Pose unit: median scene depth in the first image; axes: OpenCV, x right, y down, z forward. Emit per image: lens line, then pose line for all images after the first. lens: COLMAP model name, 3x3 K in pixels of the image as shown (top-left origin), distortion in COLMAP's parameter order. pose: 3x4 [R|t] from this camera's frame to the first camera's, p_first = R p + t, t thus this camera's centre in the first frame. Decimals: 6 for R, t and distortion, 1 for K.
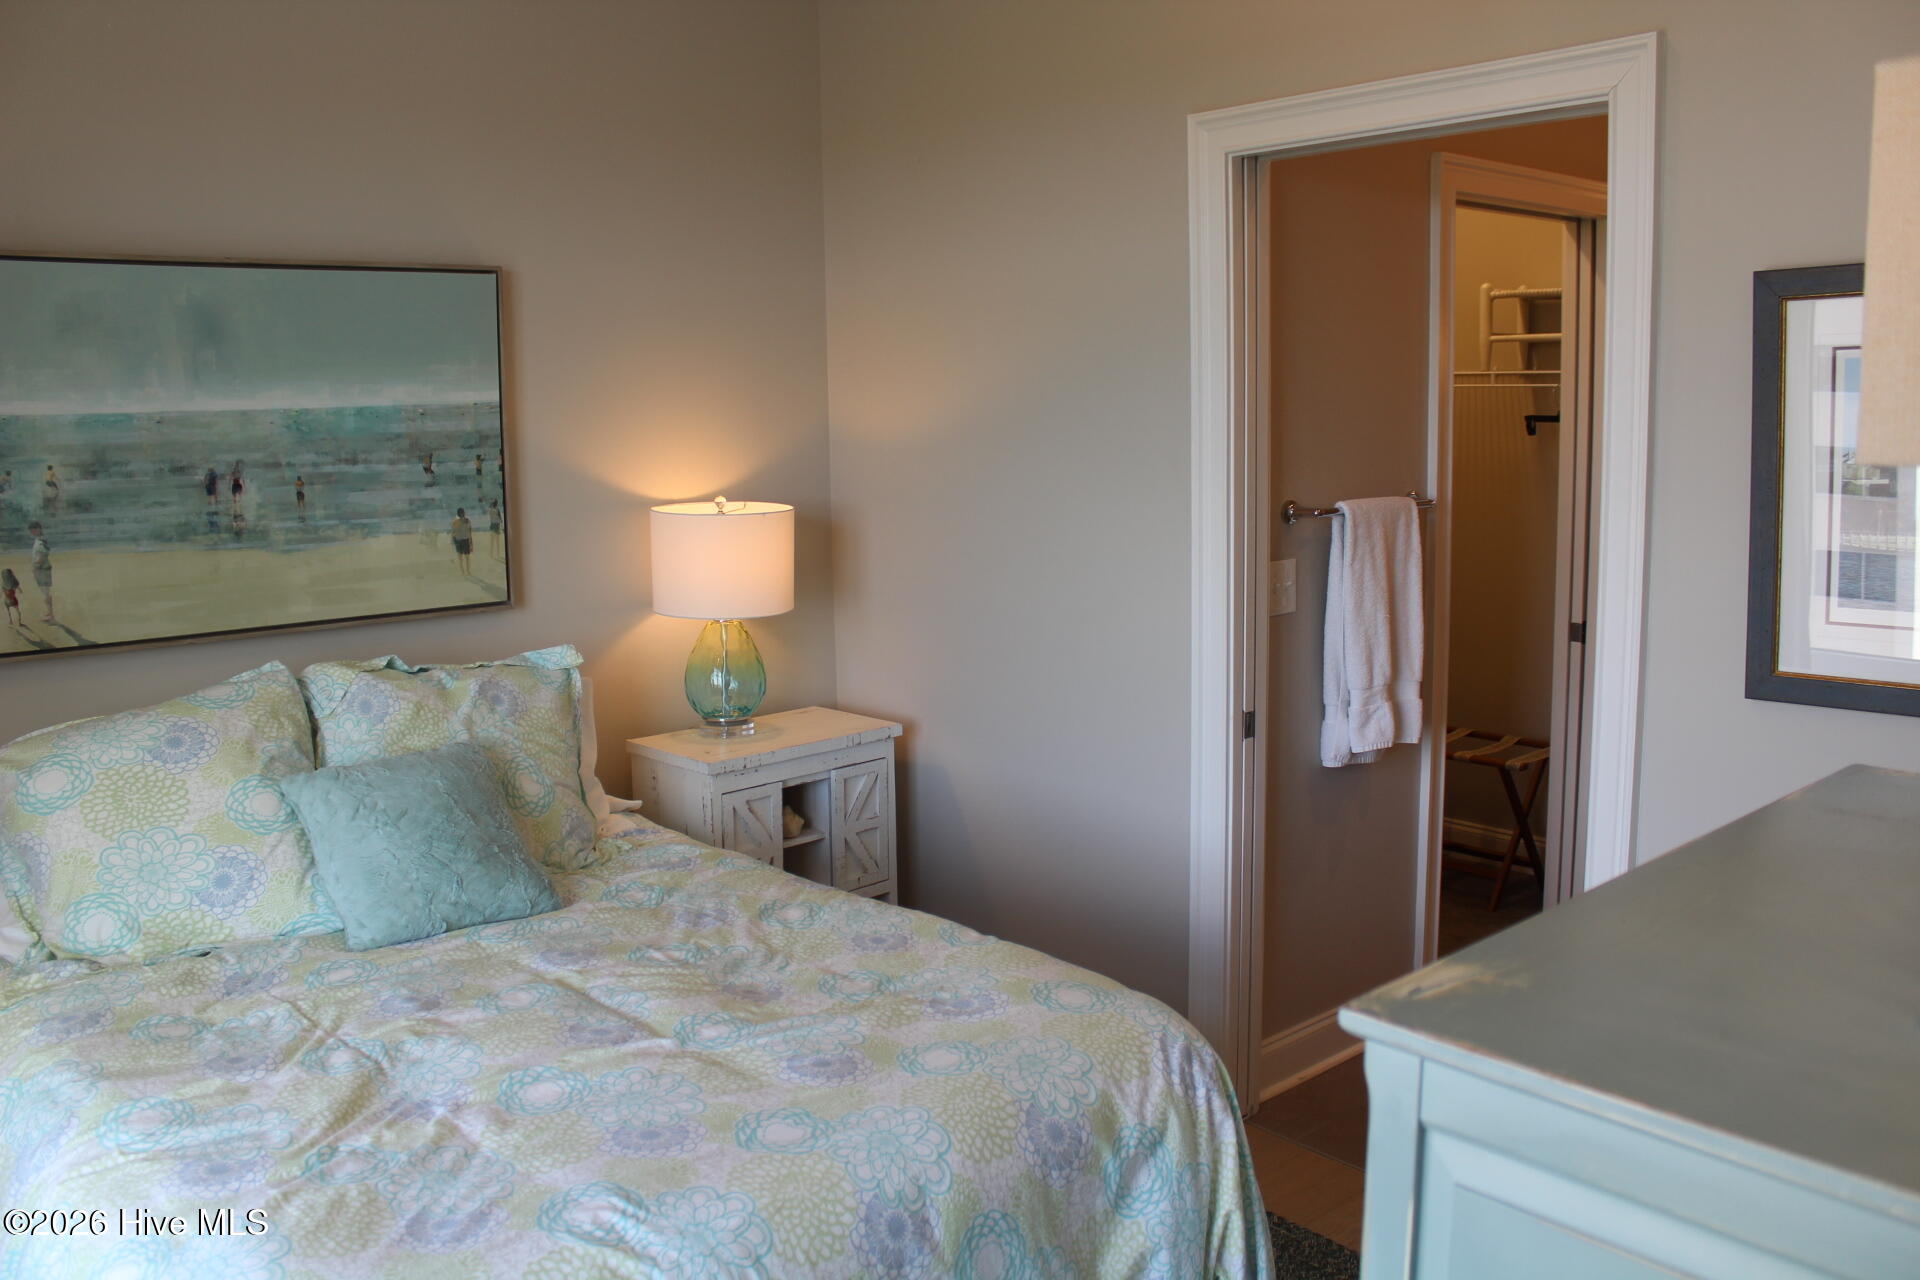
lens RADIAL K [[1607.2, 0, 960.7], [0, 1607.2, 632.3], [0, 0, 1]] dist [-0.168599, 0.145279]
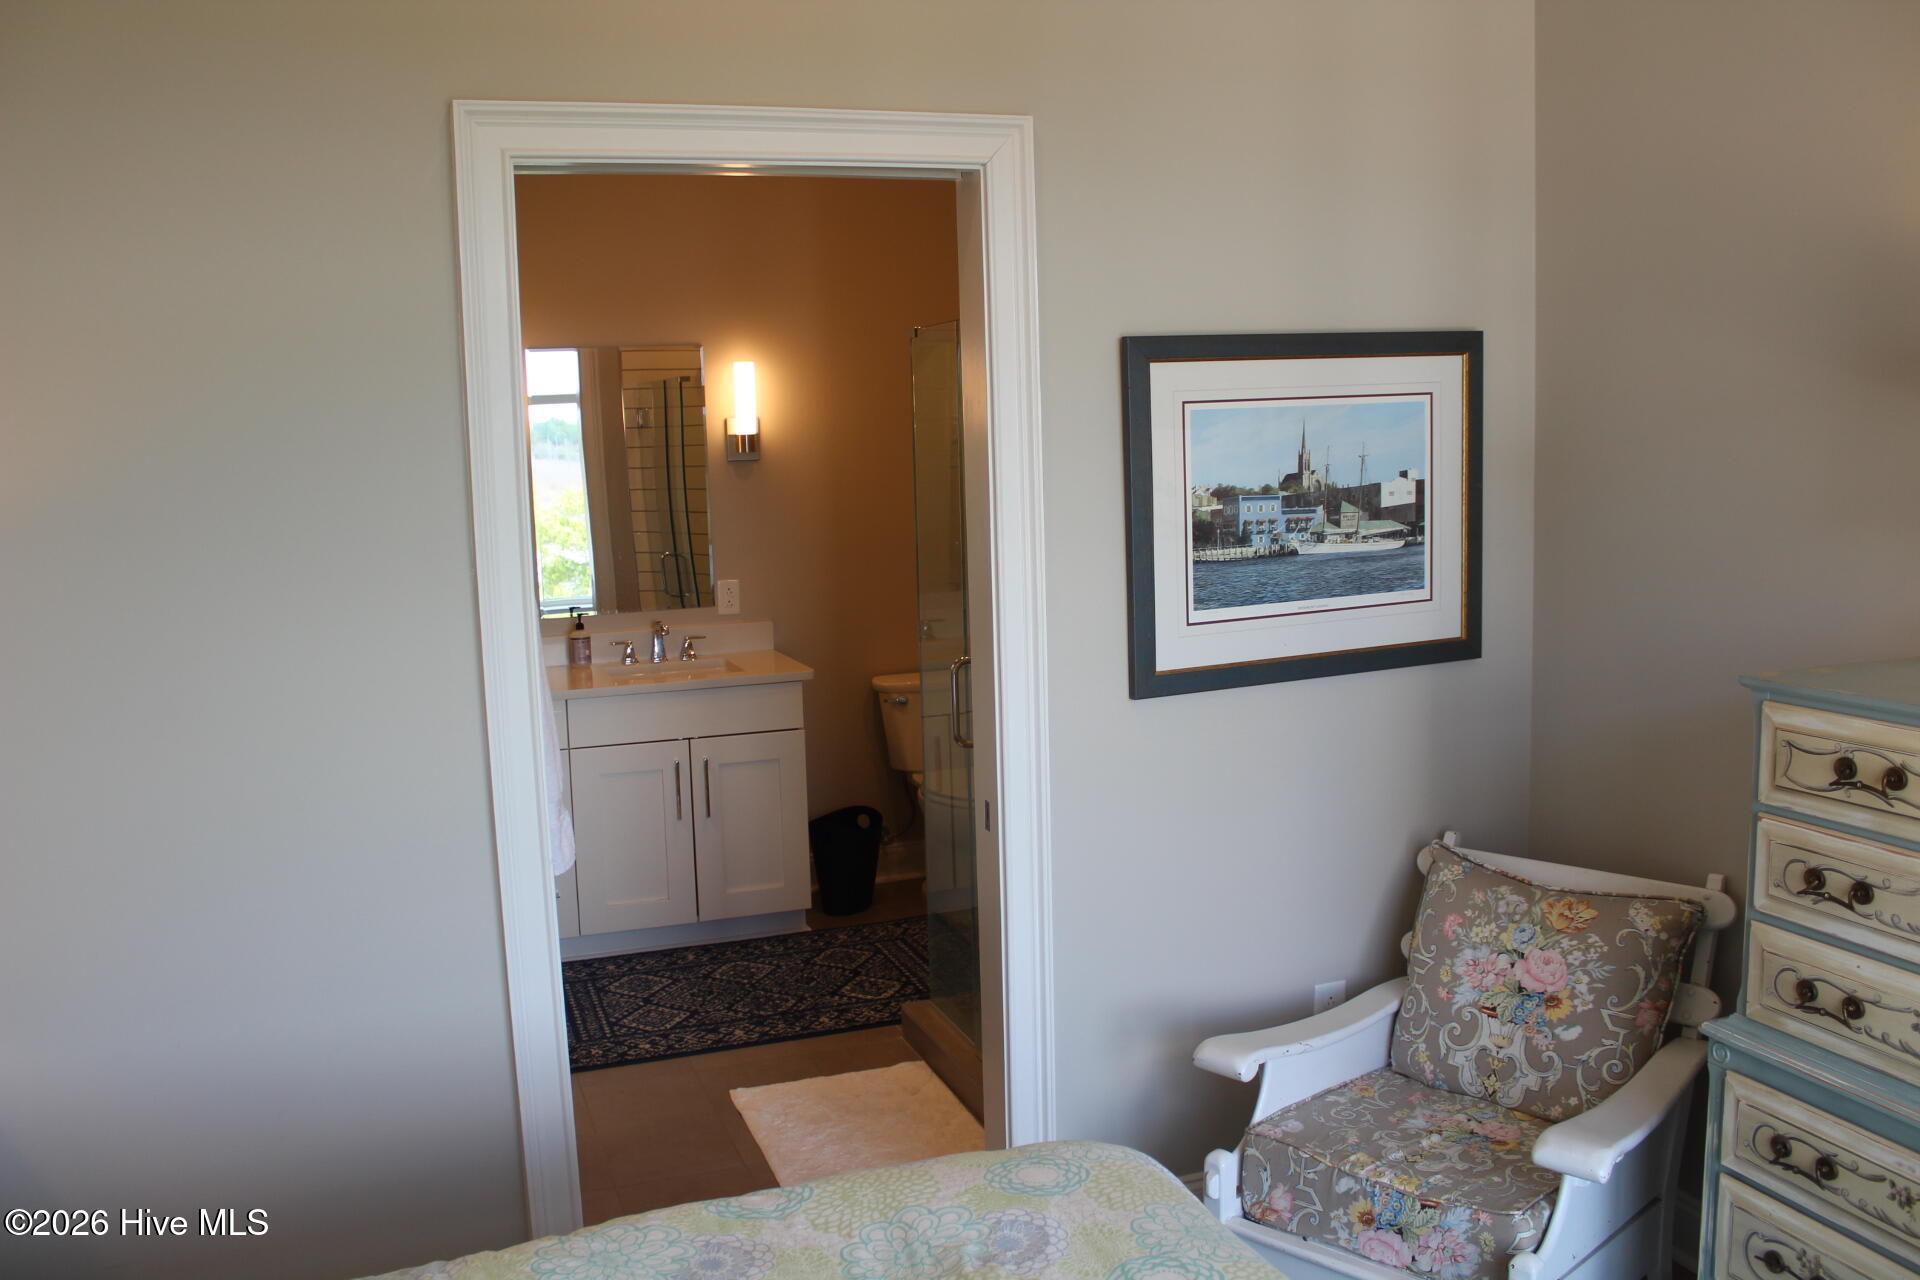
lens RADIAL K [[1607.2, 0, 956.0], [0, 1607.2, 651.7], [0, 0, 1]] dist [-0.168599, 0.145279]
pose [[0.345689, -0.130940, 0.929168, -0.675232], [0.157500, 0.984264, 0.080108, -0.114526], [-0.925037, 0.118652, 0.360873, 0.705114]]
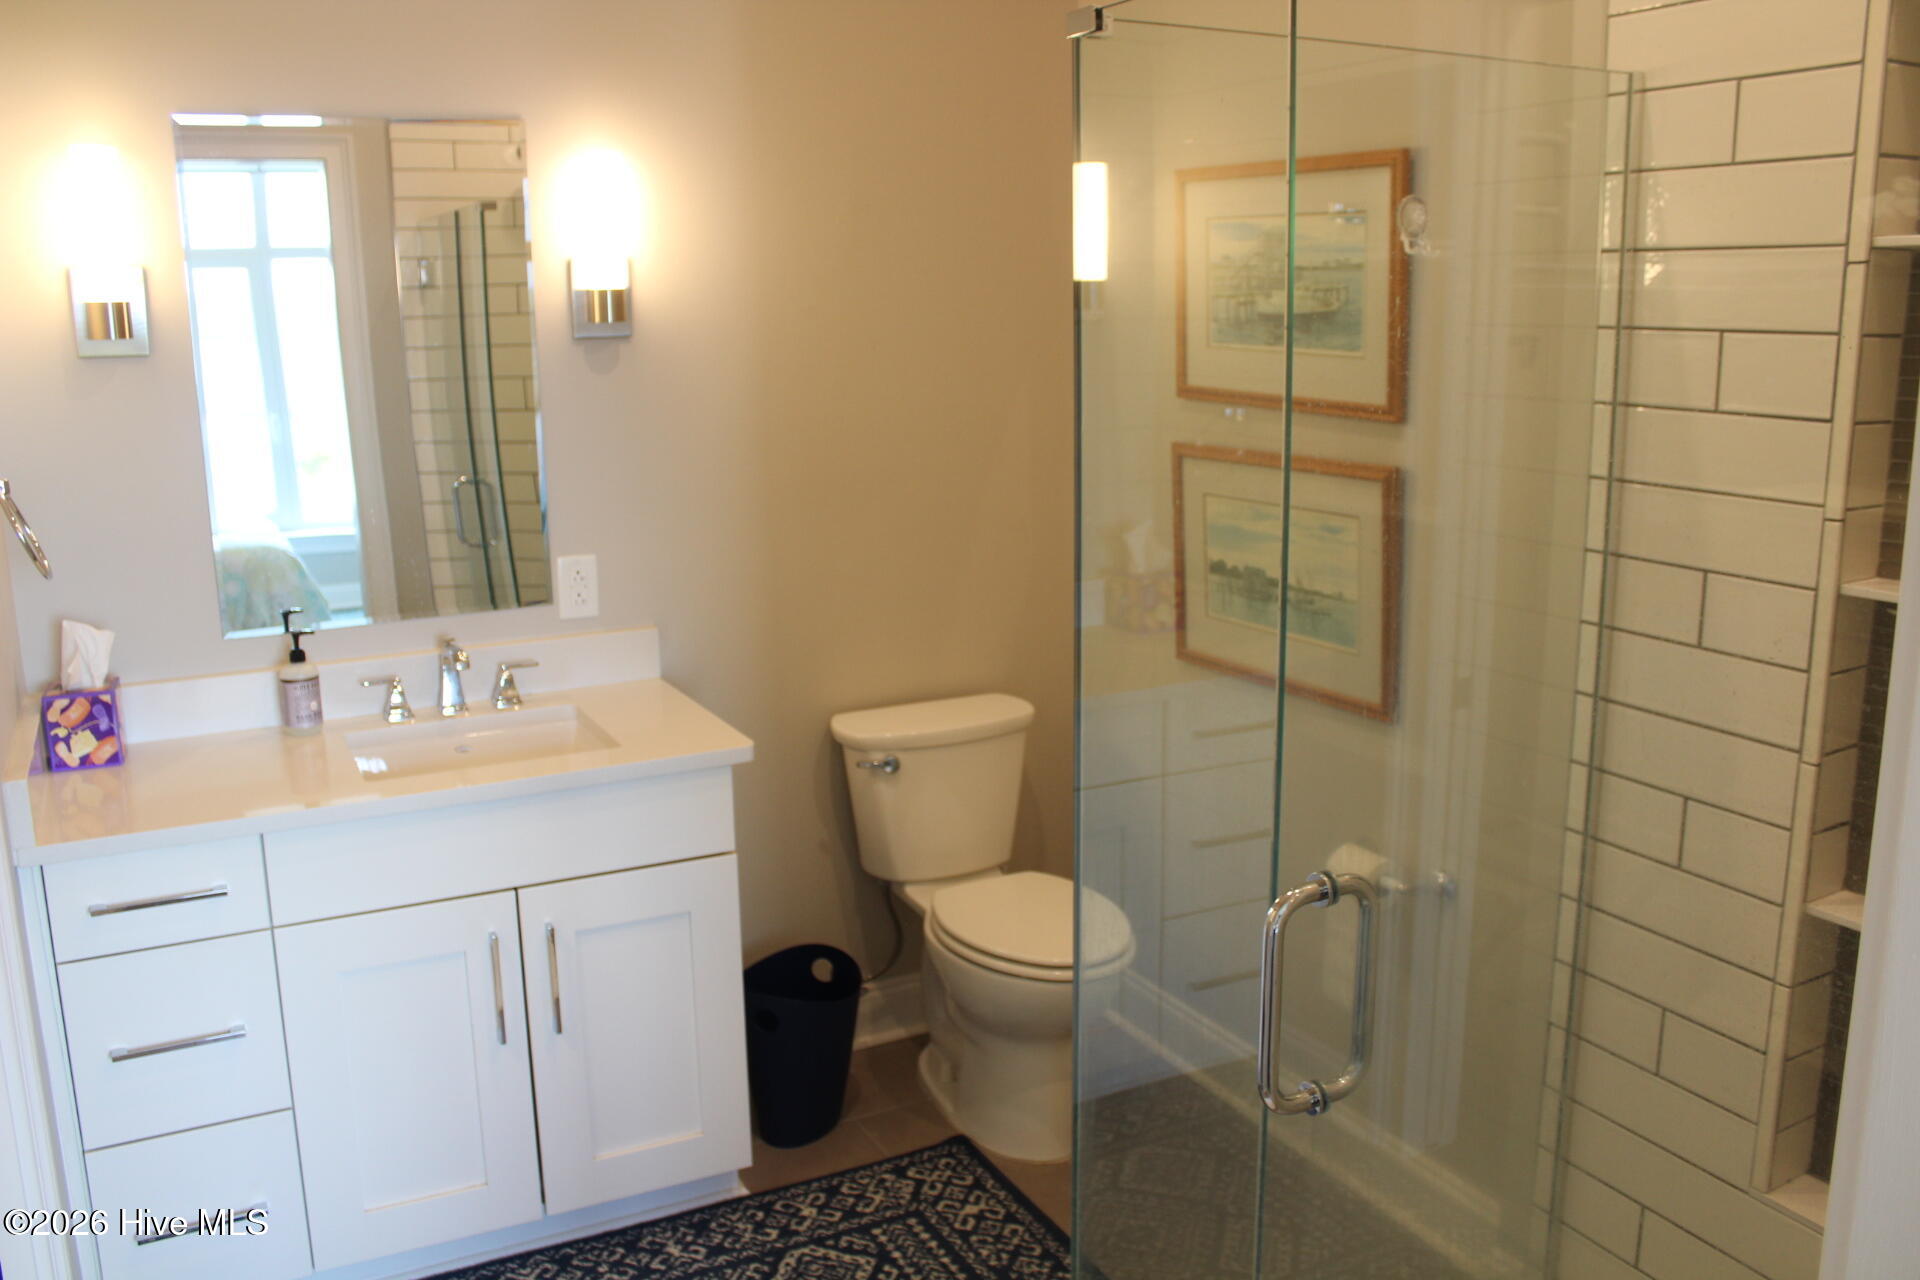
lens RADIAL K [[1607.2, 0, 966.2], [0, 1607.2, 627.7], [0, 0, 1]] dist [-0.168599, 0.145279]
pose [[0.225704, -0.189449, 0.955598, -0.211173], [0.148674, 0.976117, 0.158402, -0.149608], [-0.962784, 0.106320, 0.248480, 0.973882]]
